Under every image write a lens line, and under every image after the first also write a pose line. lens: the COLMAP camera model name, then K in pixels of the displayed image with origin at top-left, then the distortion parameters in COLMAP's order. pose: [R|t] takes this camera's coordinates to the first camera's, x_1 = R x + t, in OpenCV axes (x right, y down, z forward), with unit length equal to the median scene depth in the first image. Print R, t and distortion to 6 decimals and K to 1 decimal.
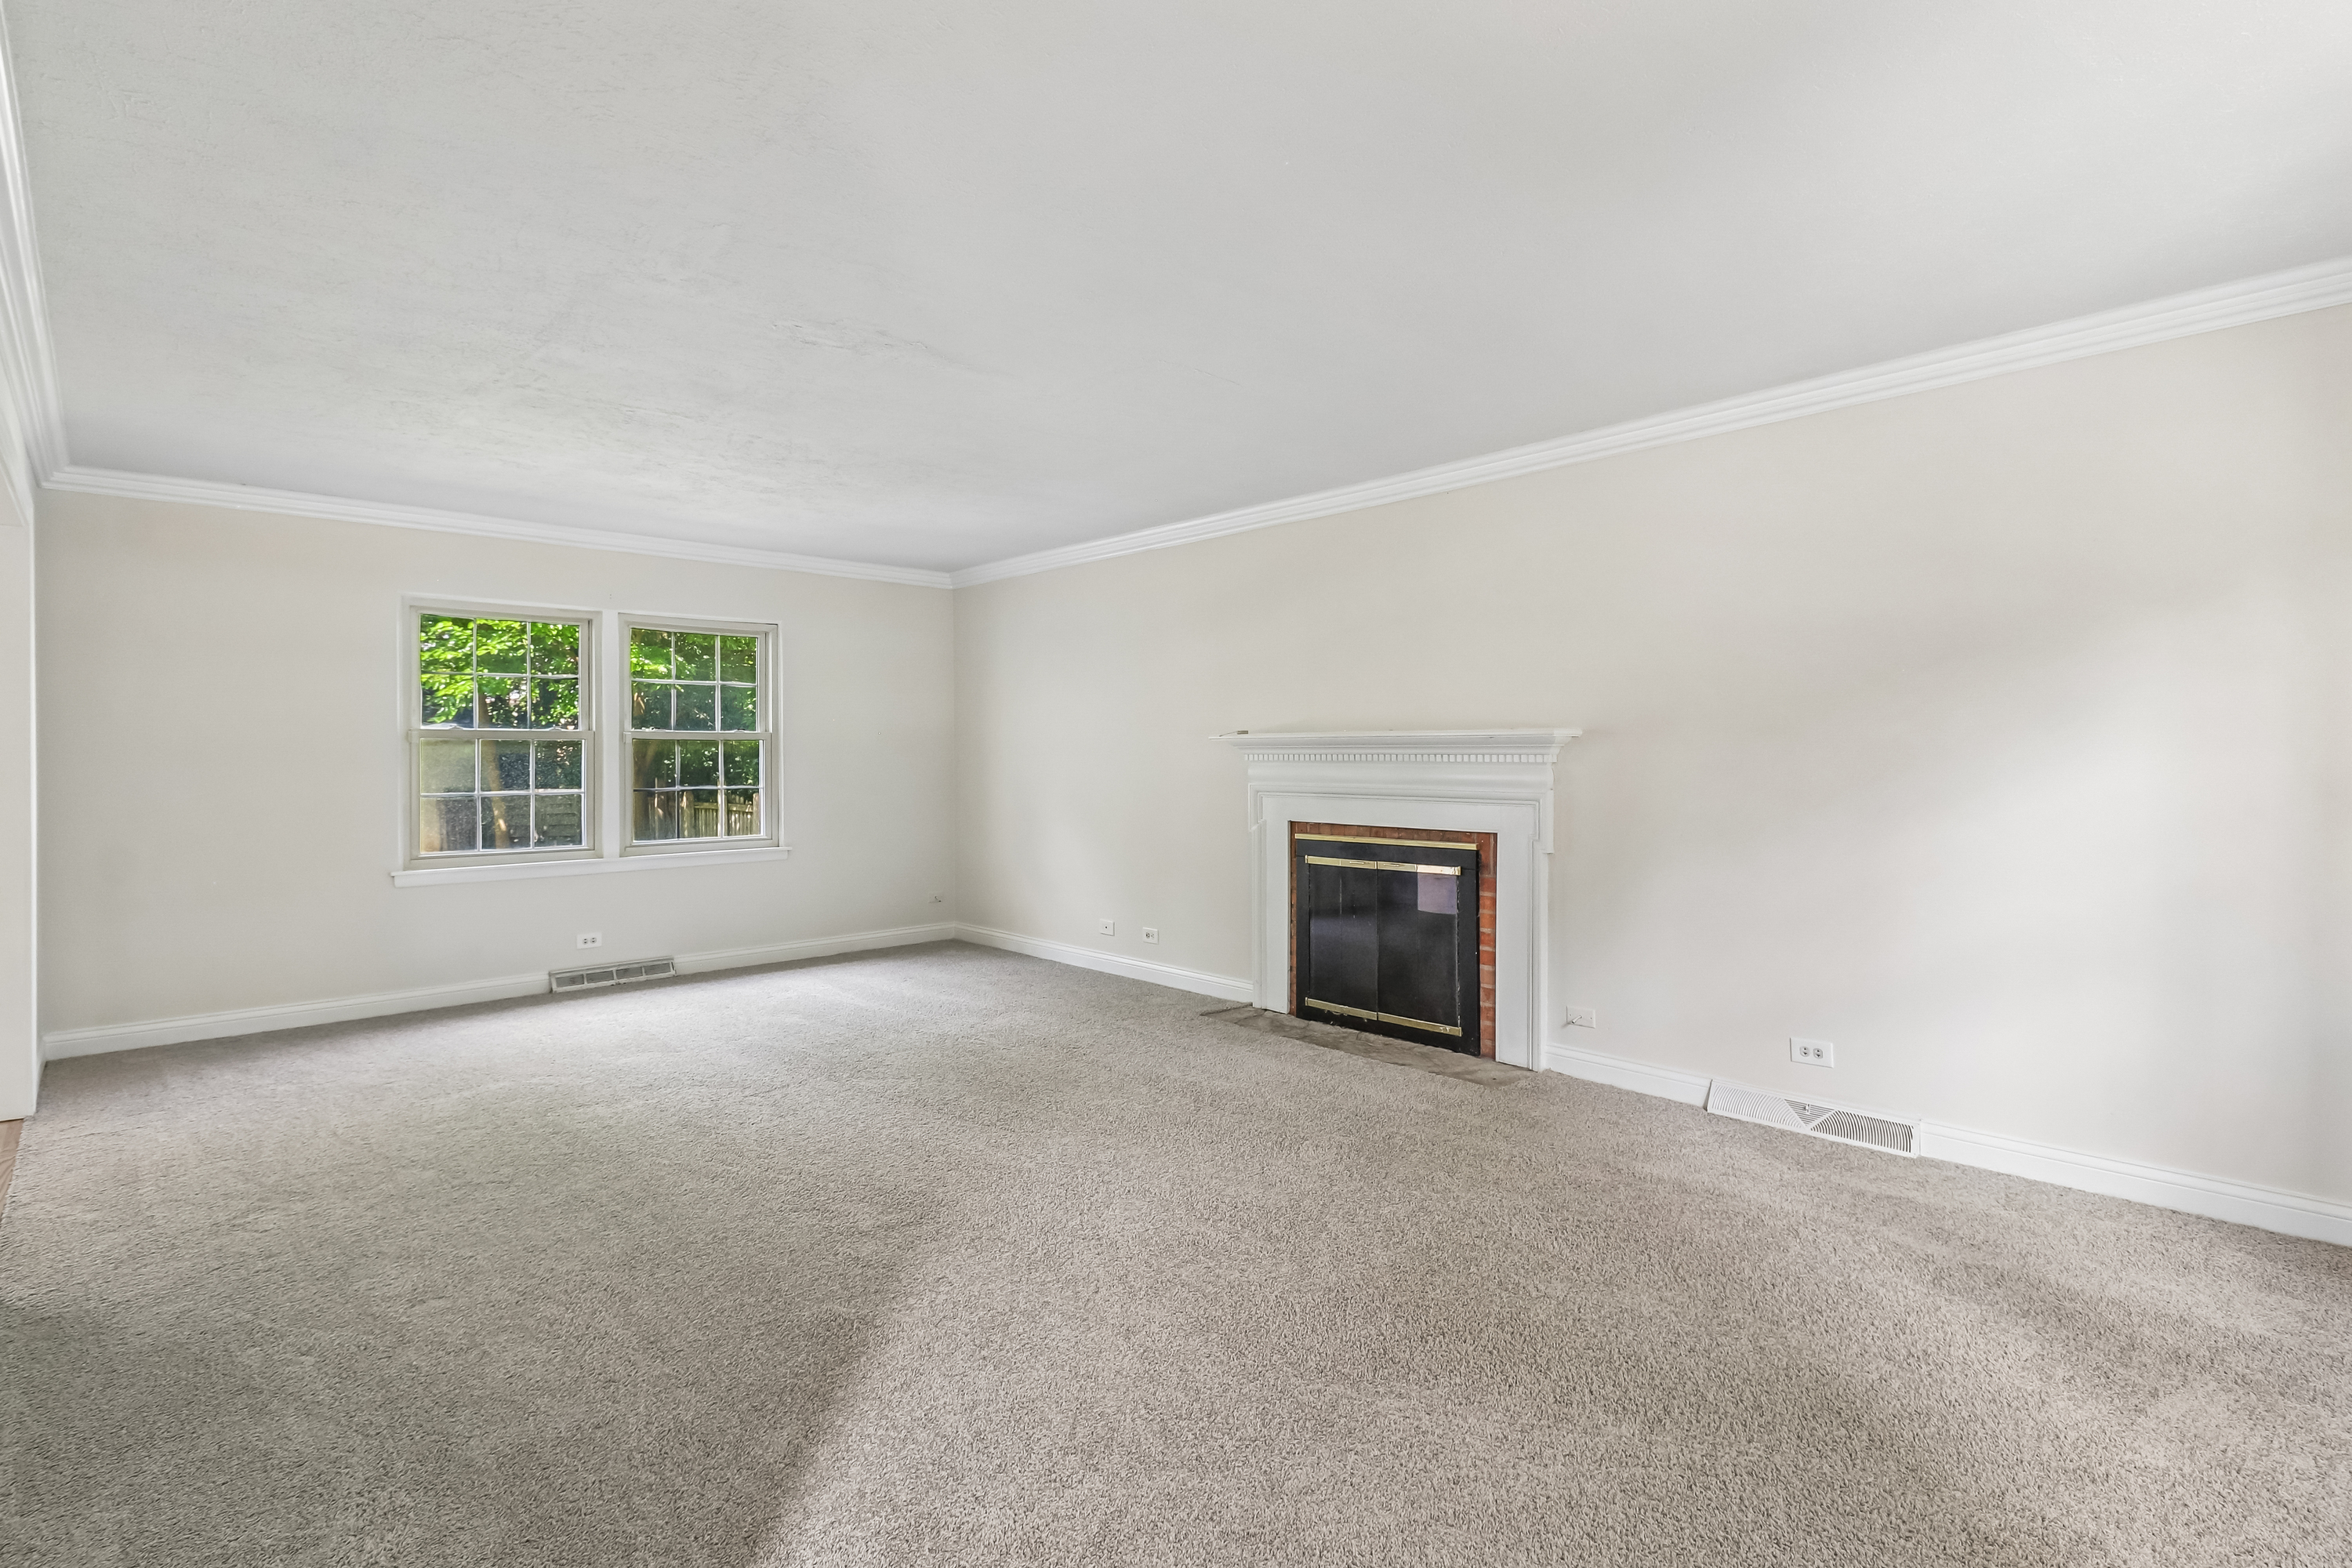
lens RADIAL K [[1107.7, 0, 1171.4], [0, 1107.7, 771.0], [0, 0, 1]] dist [-0.001546, -0.000959]
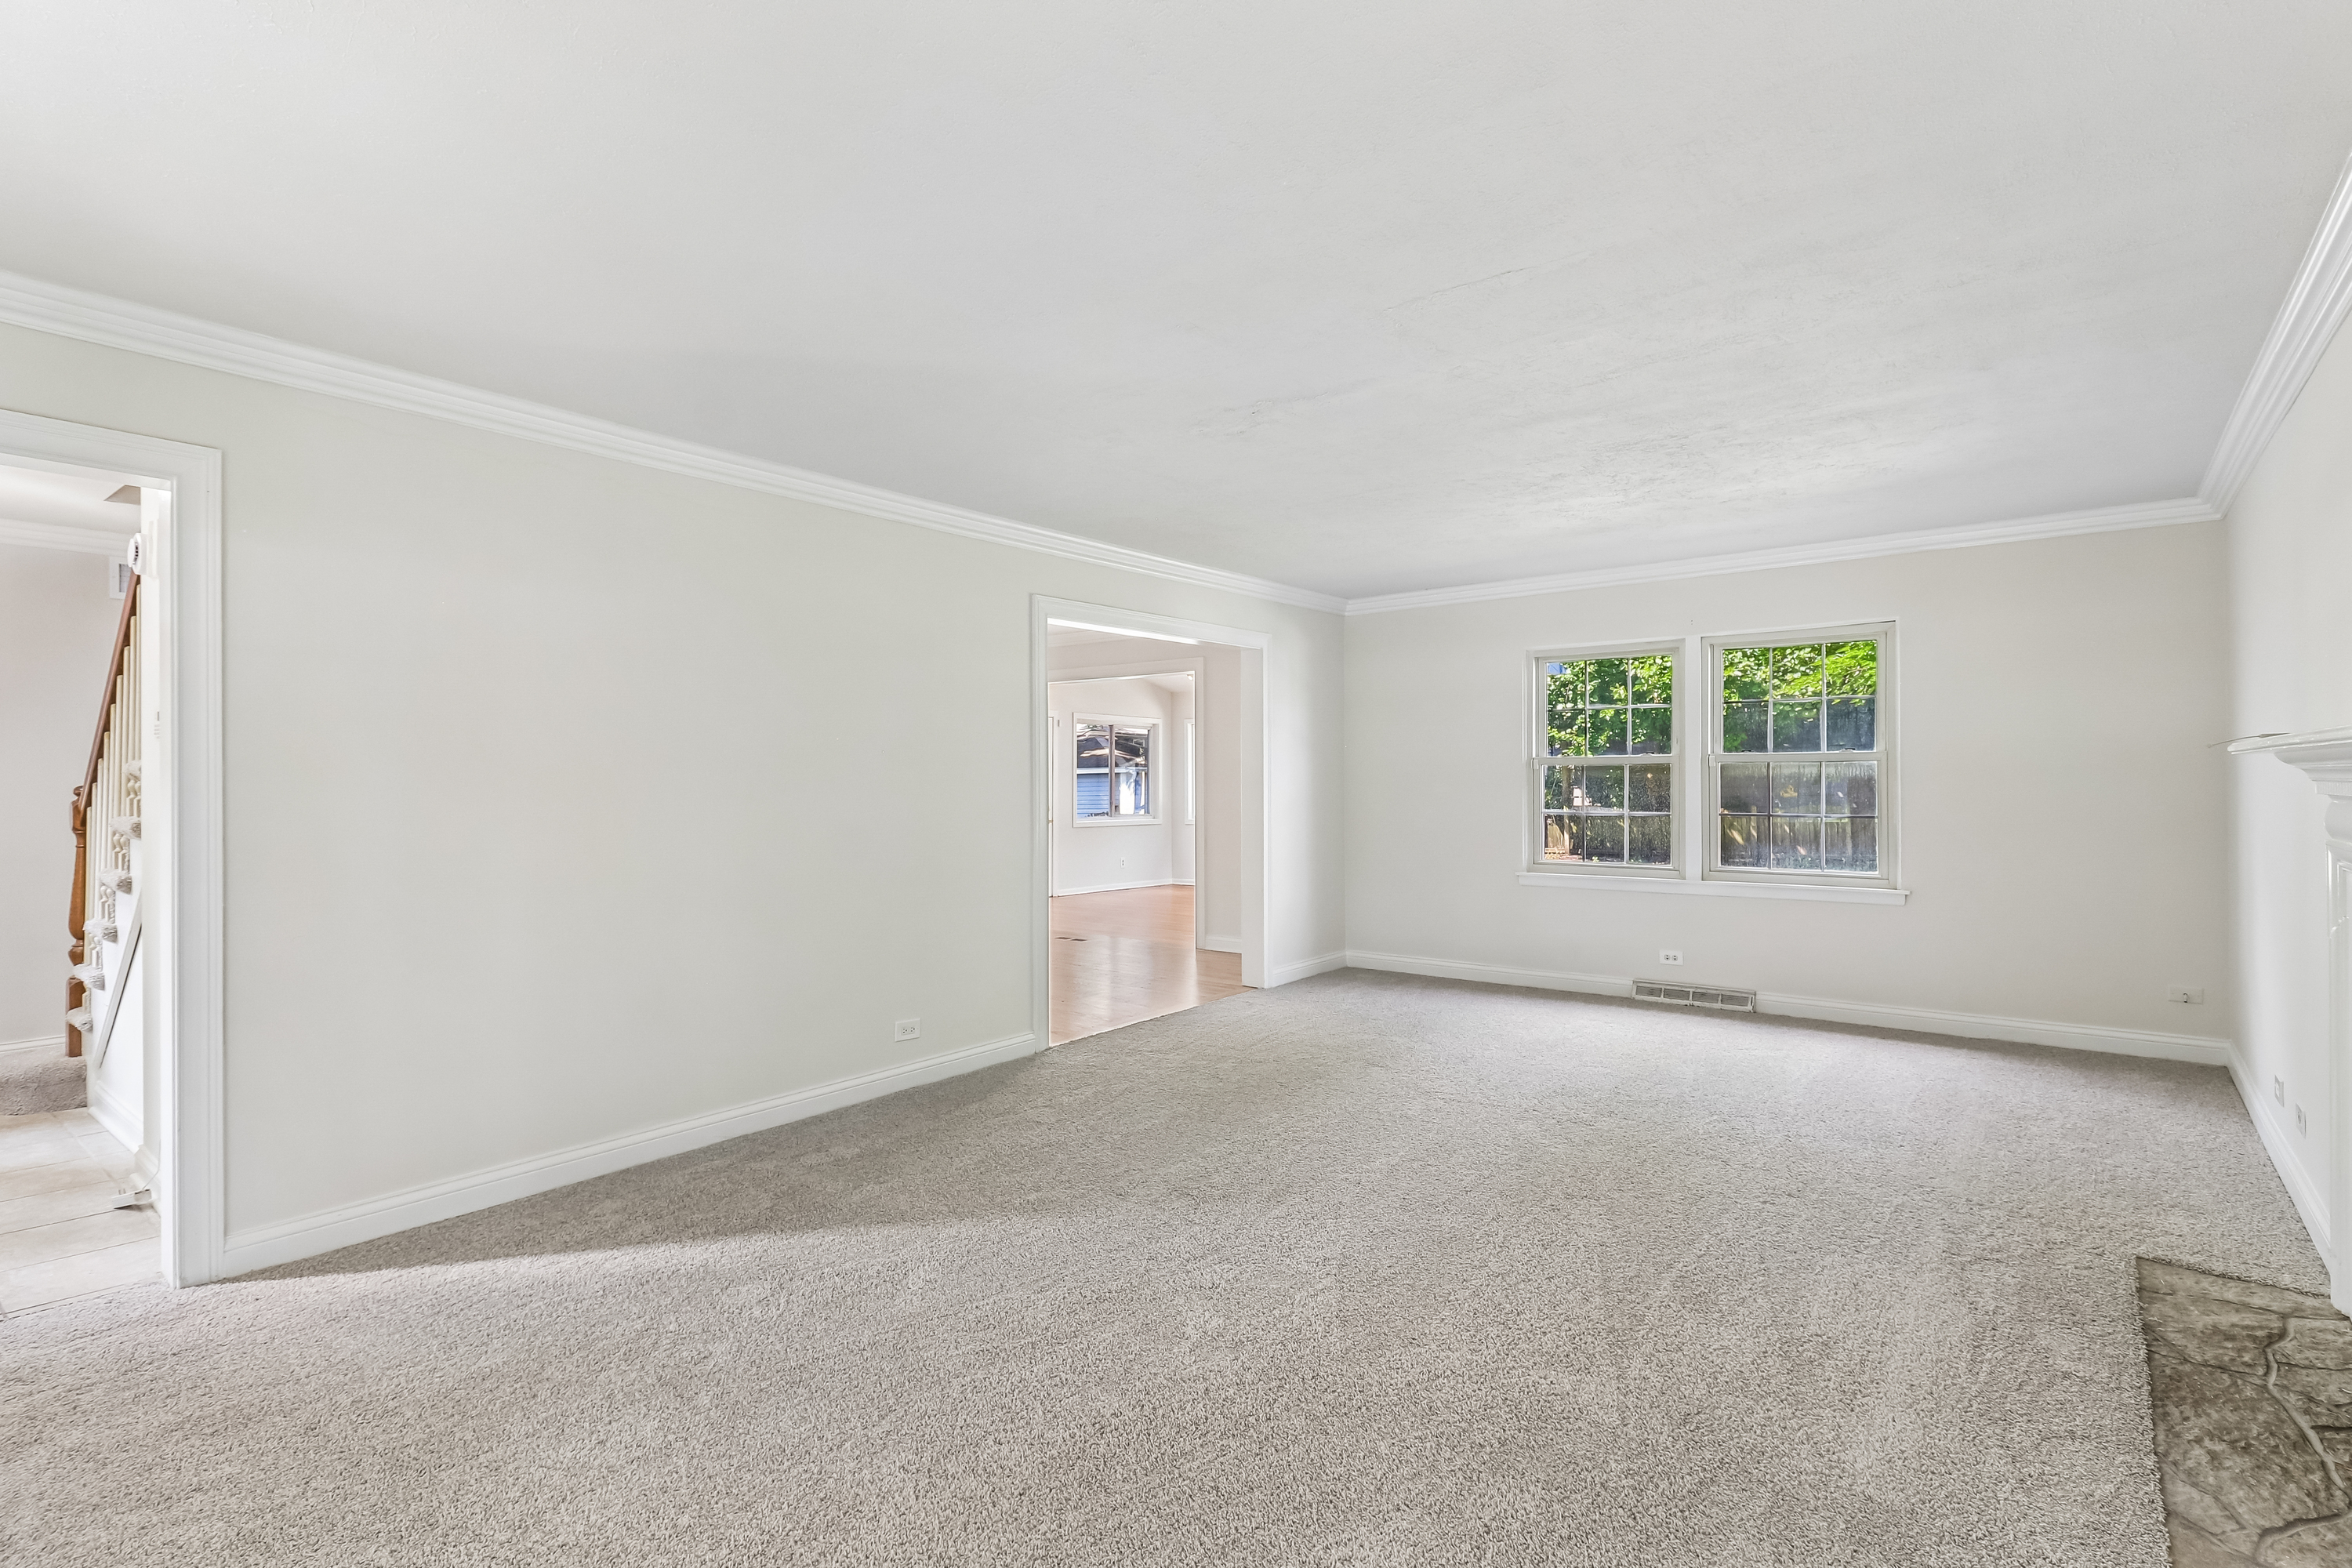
lens RADIAL K [[1107.7, 0, 1171.4], [0, 1107.7, 771.0], [0, 0, 1]] dist [-0.001546, -0.000959]
pose [[0.133060, -0.005803, -0.991091, 0.437632], [-0.010483, 0.999919, -0.007262, -0.008829], [0.991053, 0.011356, 0.132988, 0.394367]]
